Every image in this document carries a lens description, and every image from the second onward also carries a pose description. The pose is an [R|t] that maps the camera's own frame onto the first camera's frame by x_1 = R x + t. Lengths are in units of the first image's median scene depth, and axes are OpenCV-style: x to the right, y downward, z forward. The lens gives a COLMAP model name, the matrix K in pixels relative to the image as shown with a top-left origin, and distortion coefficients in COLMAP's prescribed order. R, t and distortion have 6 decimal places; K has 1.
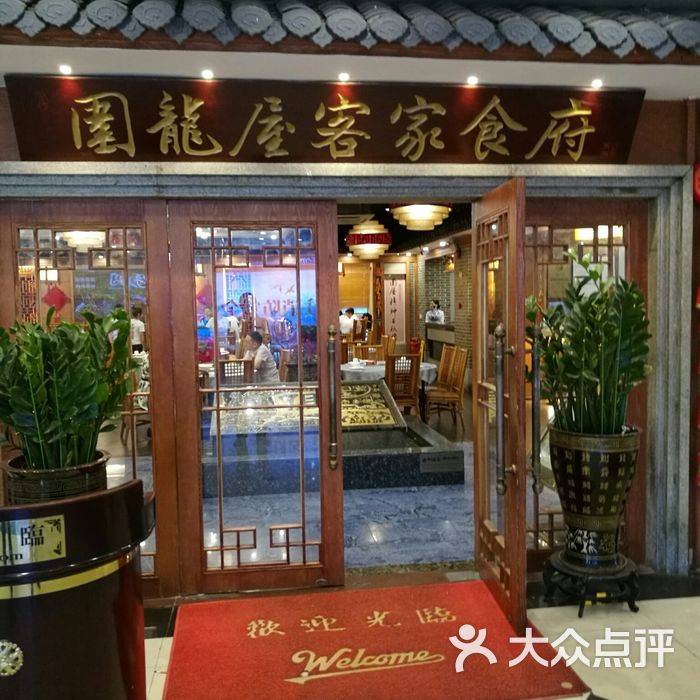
lens RADIAL K [[719.7, 0, 350.0], [0, 719.7, 350.0], [0, 0, 1]] dist [0.010457, 0.002654]
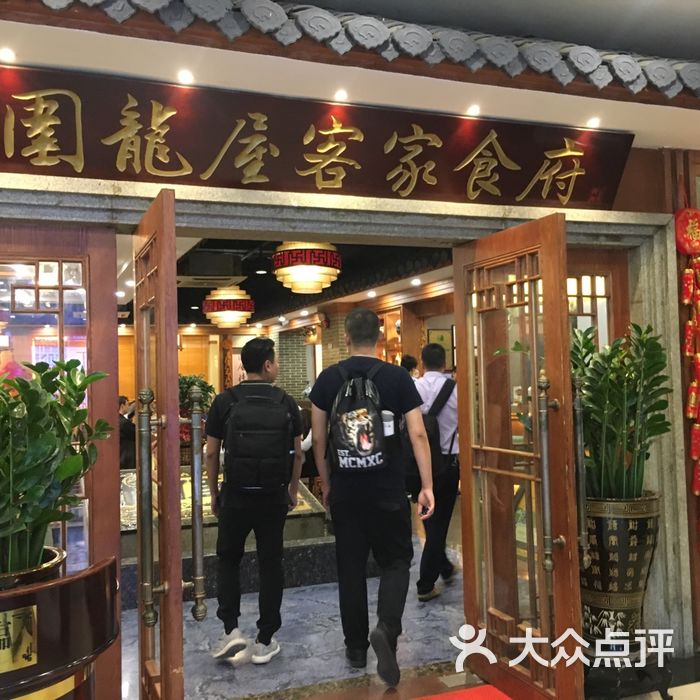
lens RADIAL K [[784.4, 0, 350.0], [0, 784.4, 350.0], [0, 0, 1]] dist [0.080113, -0.050290]
pose [[0.972190, -0.000758, 0.234194, -0.212296], [0.026232, 0.994054, -0.105678, 0.027884], [-0.232722, 0.108882, 0.966429, 0.099816]]
